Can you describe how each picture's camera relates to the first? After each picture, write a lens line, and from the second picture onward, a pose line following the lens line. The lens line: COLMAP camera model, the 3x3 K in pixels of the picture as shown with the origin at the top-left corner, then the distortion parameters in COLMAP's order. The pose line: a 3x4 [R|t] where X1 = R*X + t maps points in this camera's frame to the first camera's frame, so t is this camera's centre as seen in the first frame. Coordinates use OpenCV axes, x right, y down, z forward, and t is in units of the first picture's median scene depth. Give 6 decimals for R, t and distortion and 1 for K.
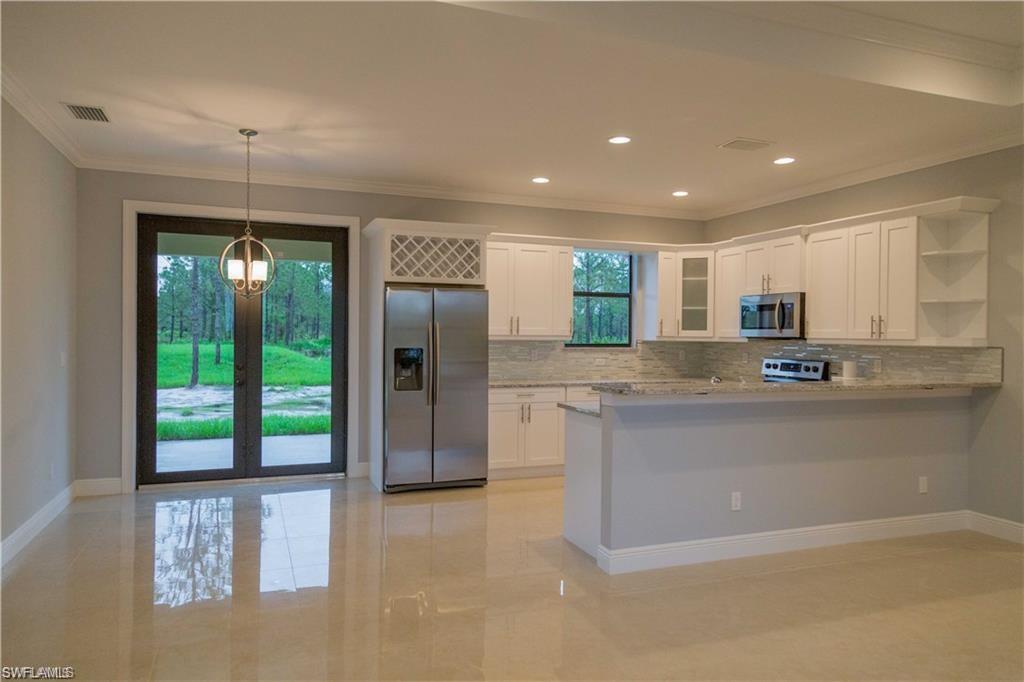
lens RADIAL K [[680.7, 0, 515.4], [0, 680.7, 339.5], [0, 0, 1]] dist [0.016502, -0.005918]
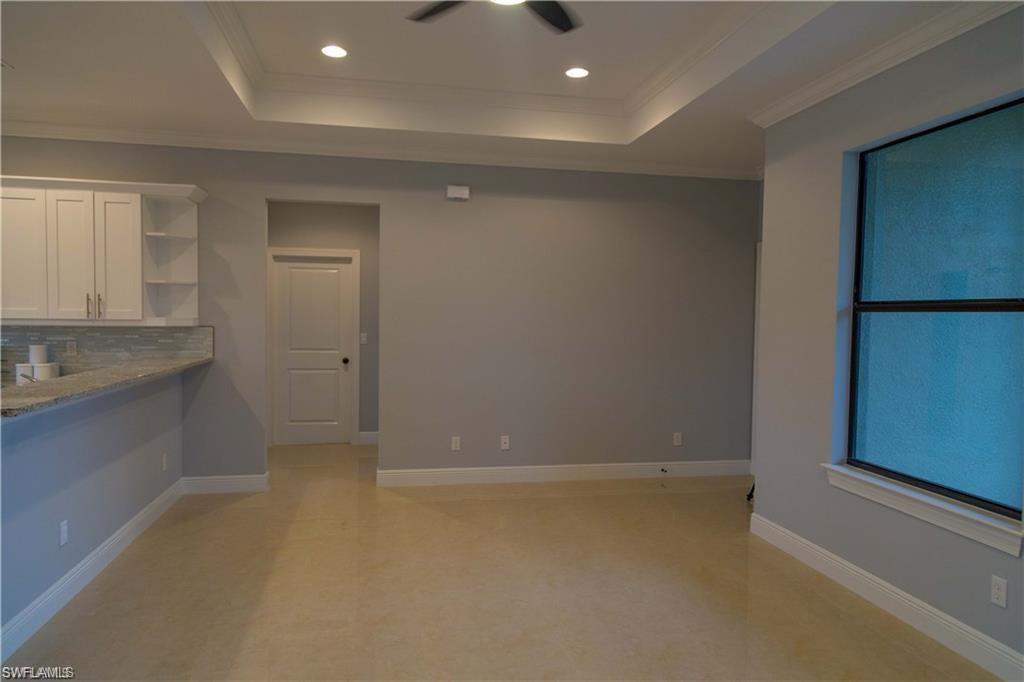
lens RADIAL K [[680.7, 0, 512.3], [0, 680.7, 338.3], [0, 0, 1]] dist [0.016502, -0.005918]
pose [[0.174306, -0.043860, 0.983714, -0.253699], [-0.001812, 0.998992, 0.044862, -0.015982], [-0.984690, -0.009602, 0.174051, 0.259587]]
